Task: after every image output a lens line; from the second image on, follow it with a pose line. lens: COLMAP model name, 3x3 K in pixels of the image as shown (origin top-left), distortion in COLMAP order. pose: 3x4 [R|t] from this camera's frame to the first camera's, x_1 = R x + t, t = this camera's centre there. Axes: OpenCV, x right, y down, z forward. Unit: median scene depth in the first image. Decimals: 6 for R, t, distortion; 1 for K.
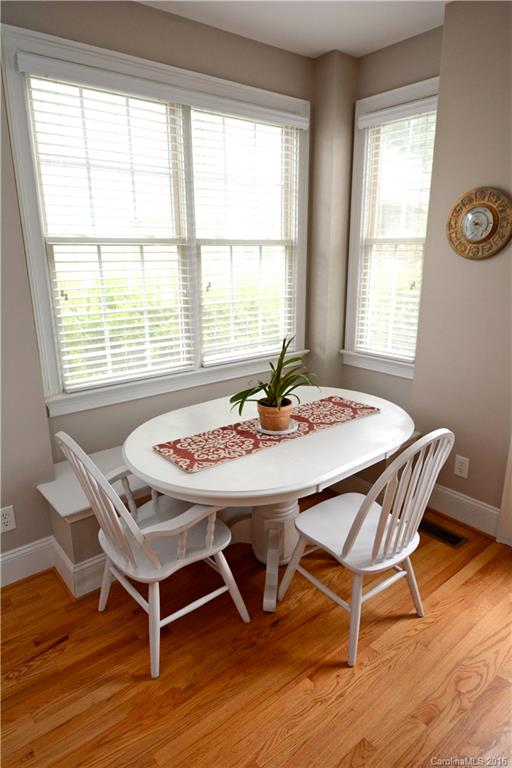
lens RADIAL K [[472.7, 0, 256.0], [0, 472.7, 384.0], [0, 0, 1]] dist [-0.000592, -0.000095]
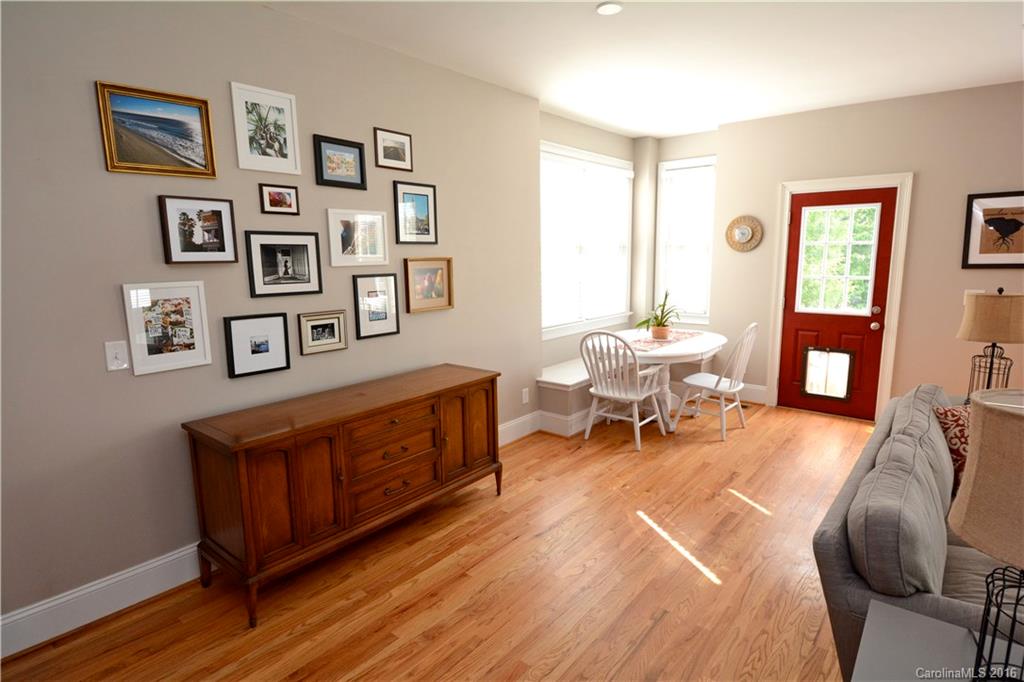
lens RADIAL K [[547.3, 0, 512.0], [0, 547.3, 341.0], [0, 0, 1]] dist [0.000268, -0.000787]
pose [[0.980806, -0.039011, 0.191044, -0.890723], [0.060706, 0.992180, -0.109060, 0.279536], [-0.185295, 0.118565, 0.975504, -0.946291]]
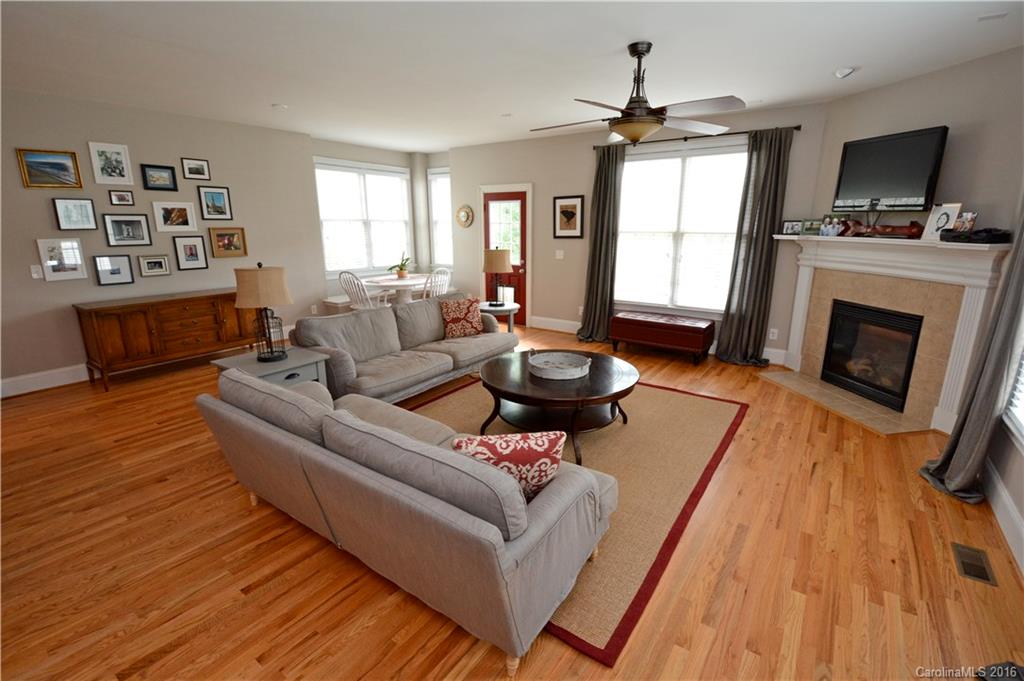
lens RADIAL K [[473.5, 0, 525.5], [0, 473.5, 340.7], [0, 0, 1]] dist [-0.002274, -0.015231]
pose [[0.958698, -0.059029, 0.278234, -0.073596], [0.068274, 0.997386, -0.023648, 0.601460], [-0.276111, 0.041667, 0.960222, -2.133905]]
